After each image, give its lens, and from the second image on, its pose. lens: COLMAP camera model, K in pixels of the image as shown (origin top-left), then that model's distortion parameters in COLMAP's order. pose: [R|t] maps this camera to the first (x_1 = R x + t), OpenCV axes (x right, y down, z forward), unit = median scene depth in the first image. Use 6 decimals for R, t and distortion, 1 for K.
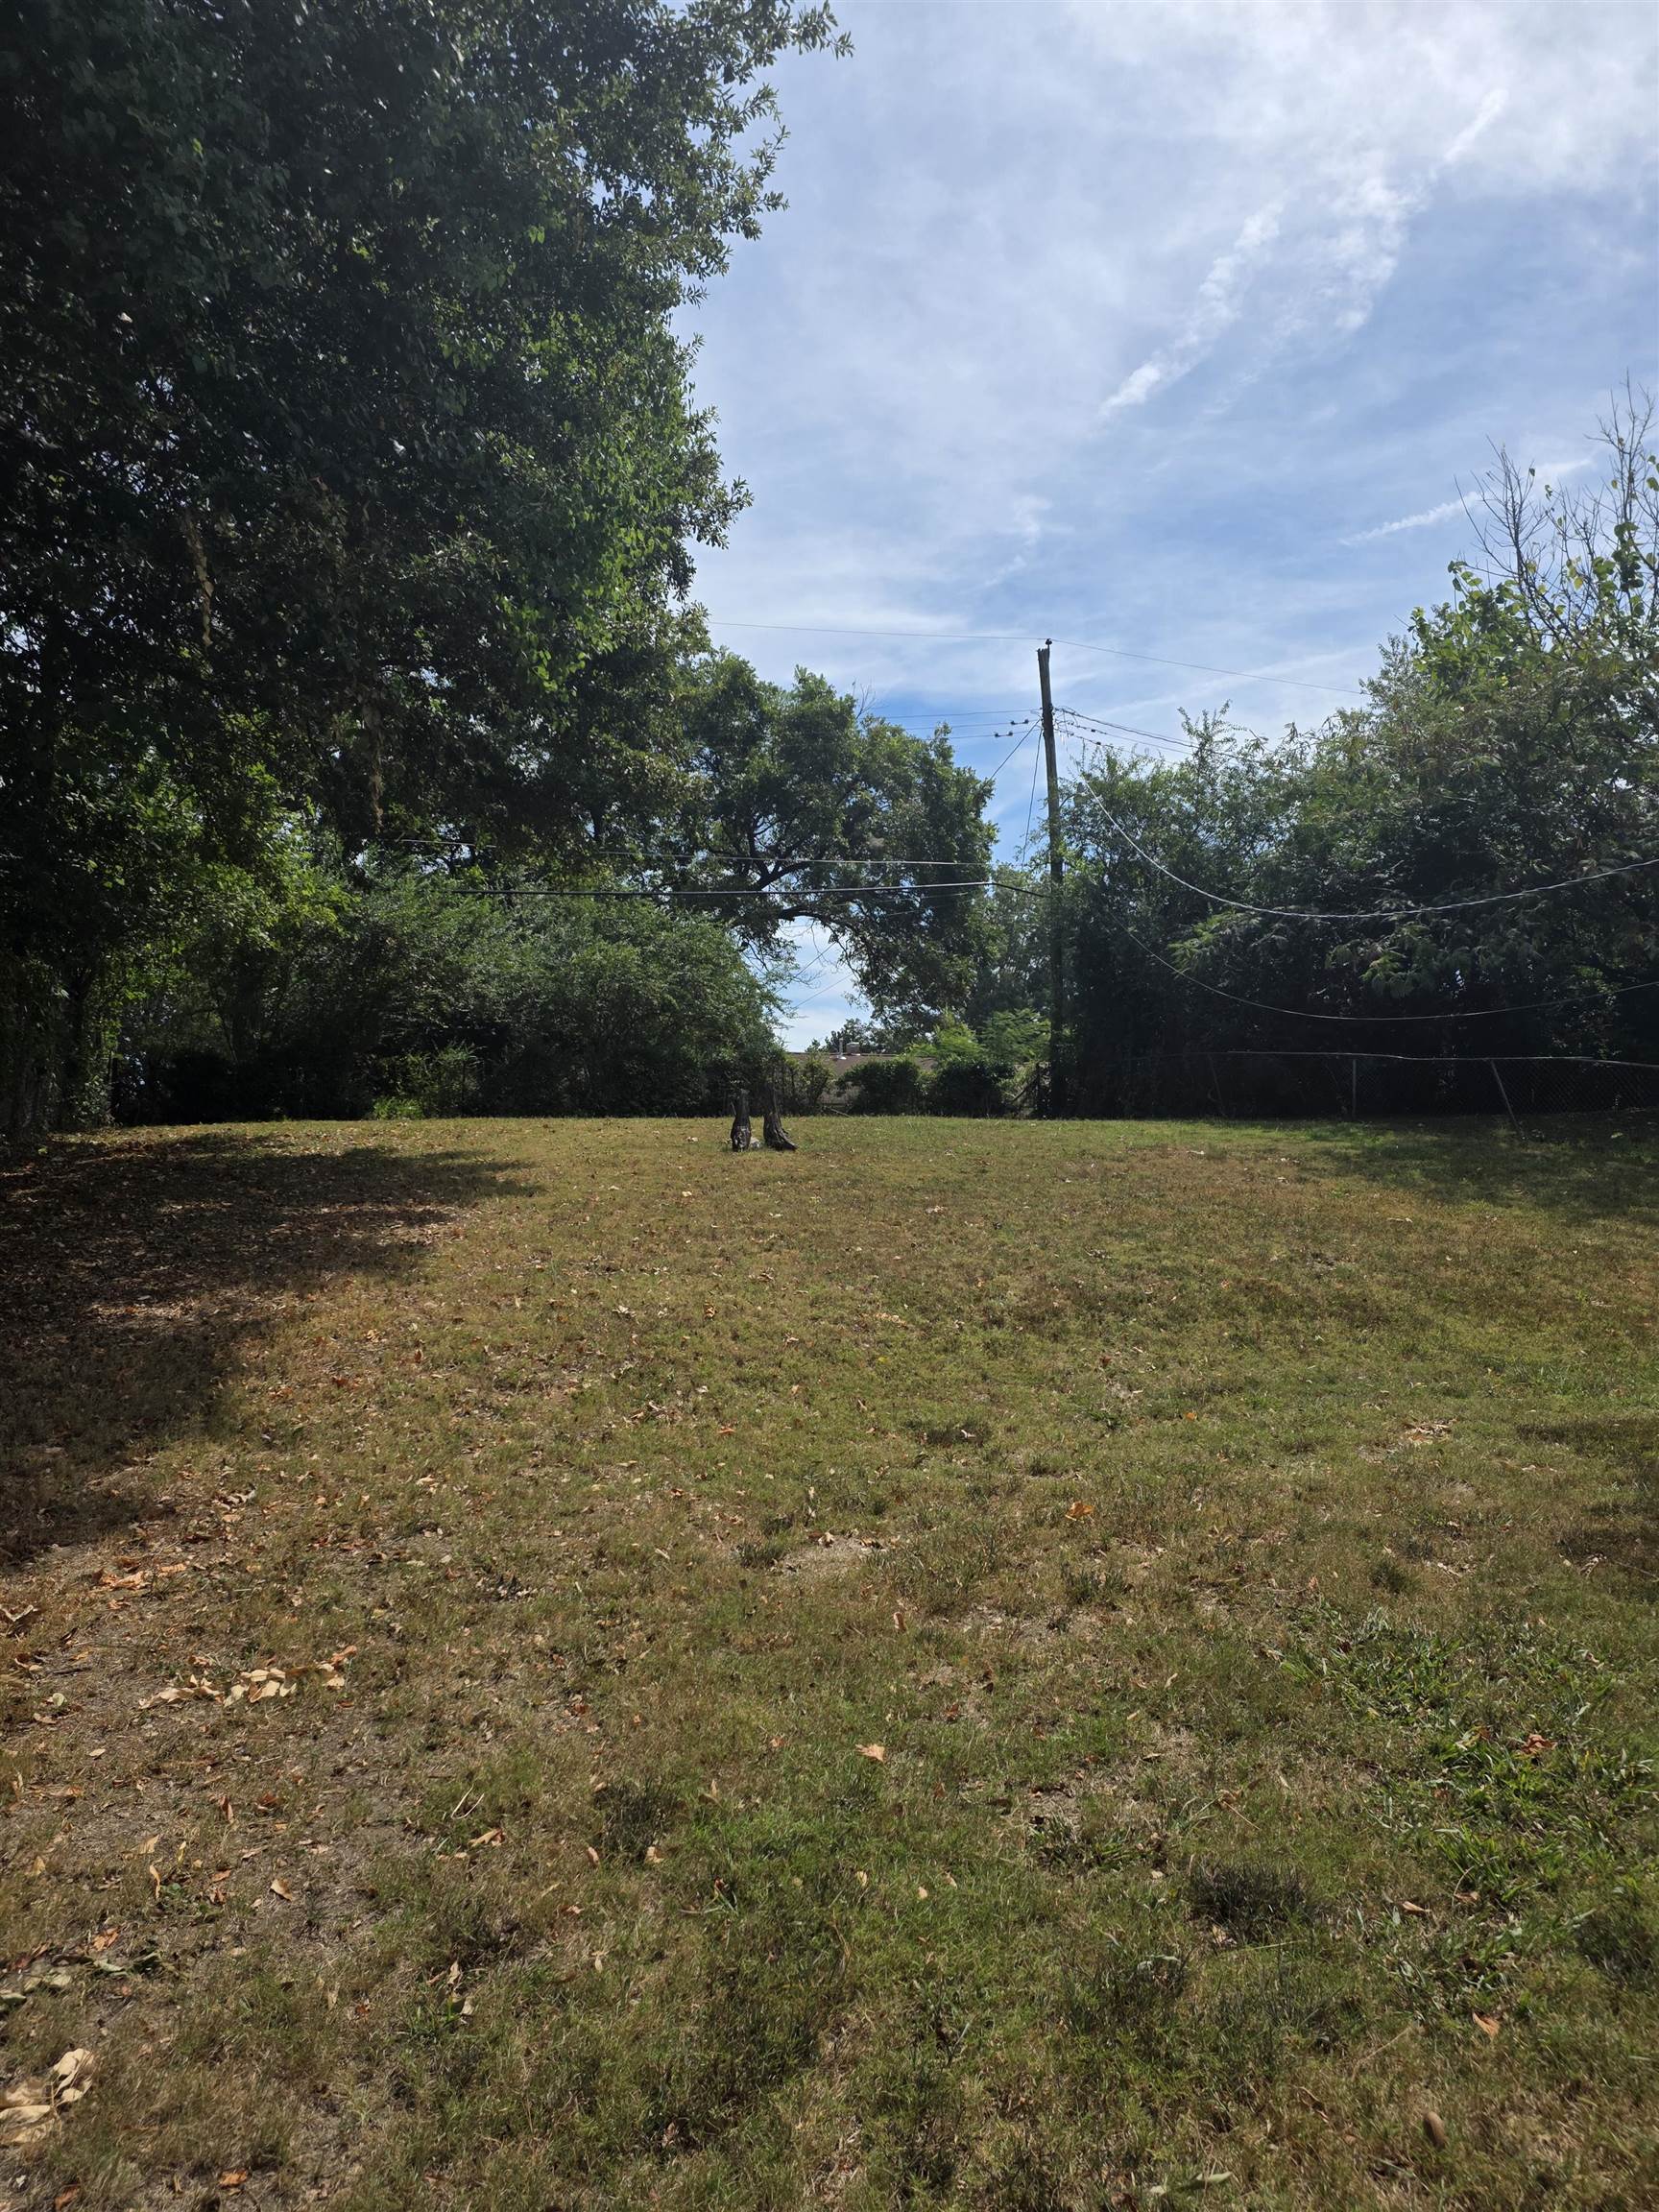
lens RADIAL K [[1468.1, 0, 833.5], [0, 1468.1, 1113.7], [0, 0, 1]] dist [0.032396, -0.034460]
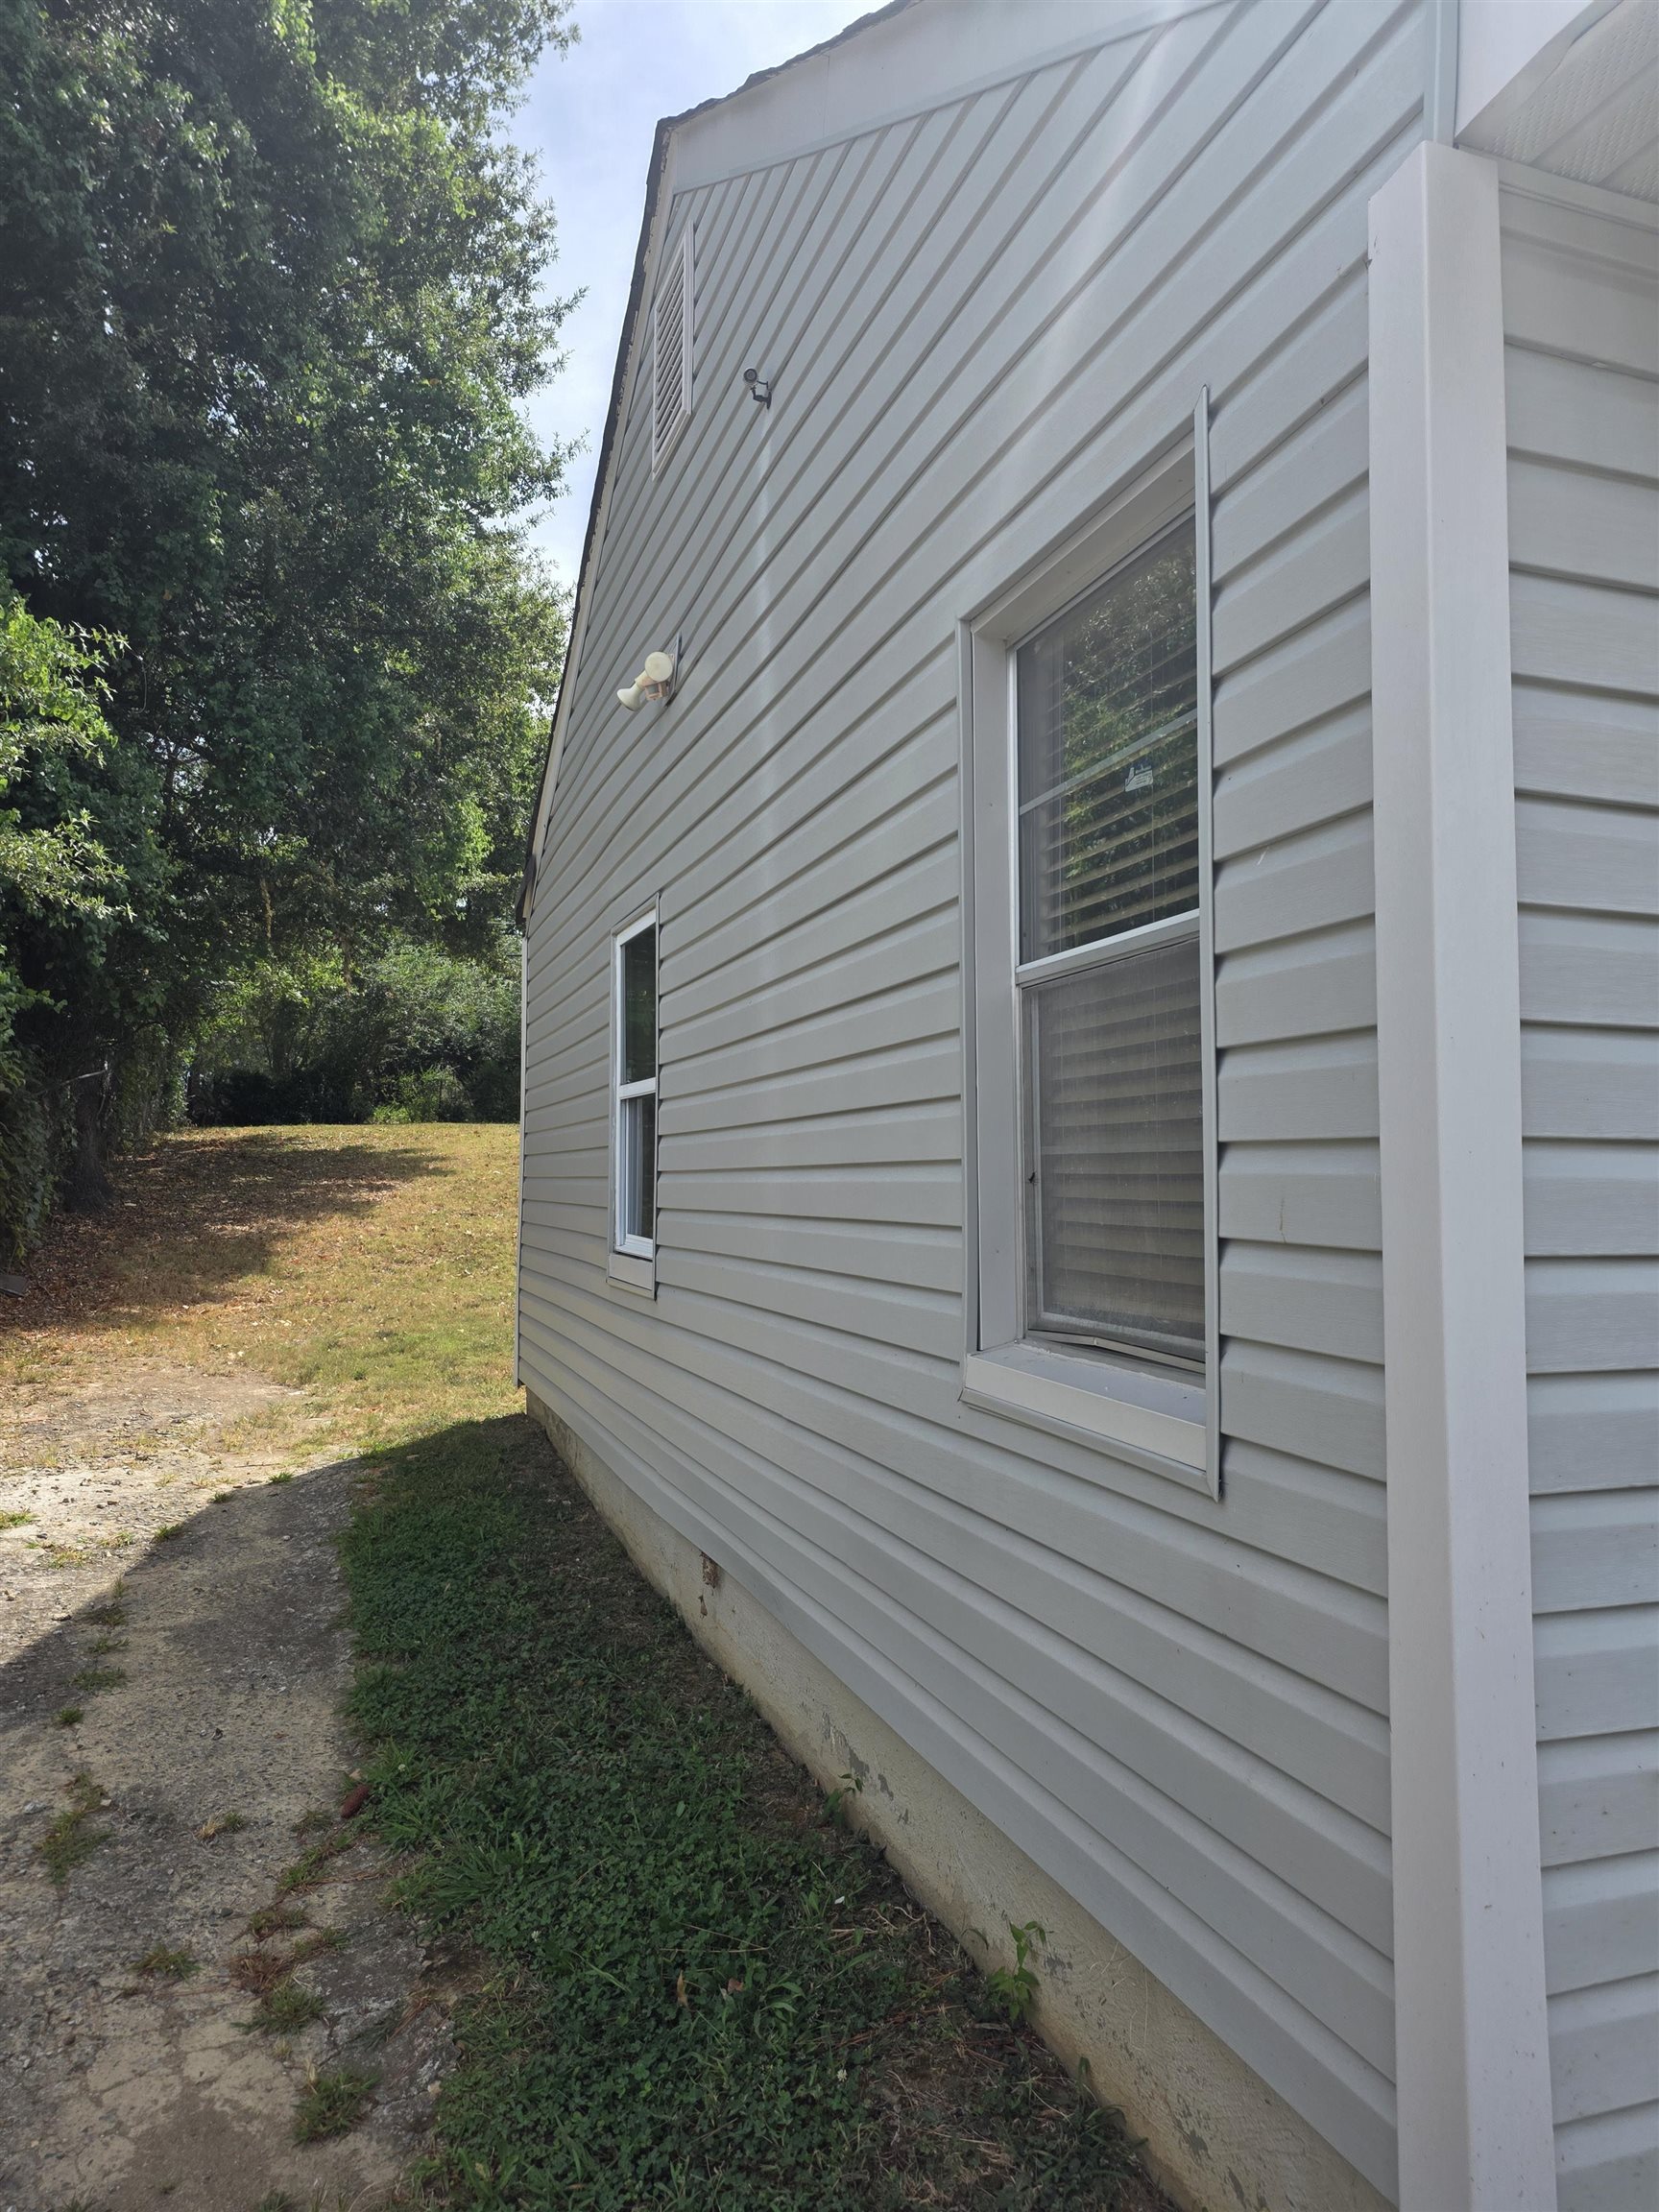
lens RADIAL K [[1468.1, 0, 830.5], [0, 1468.1, 1083.9], [0, 0, 1]] dist [0.032396, -0.034460]
pose [[0.999616, 0.015061, -0.023270, 0.271206], [-0.015463, 0.999732, -0.017212, -0.028201], [0.023004, 0.017566, 0.999581, -0.681921]]
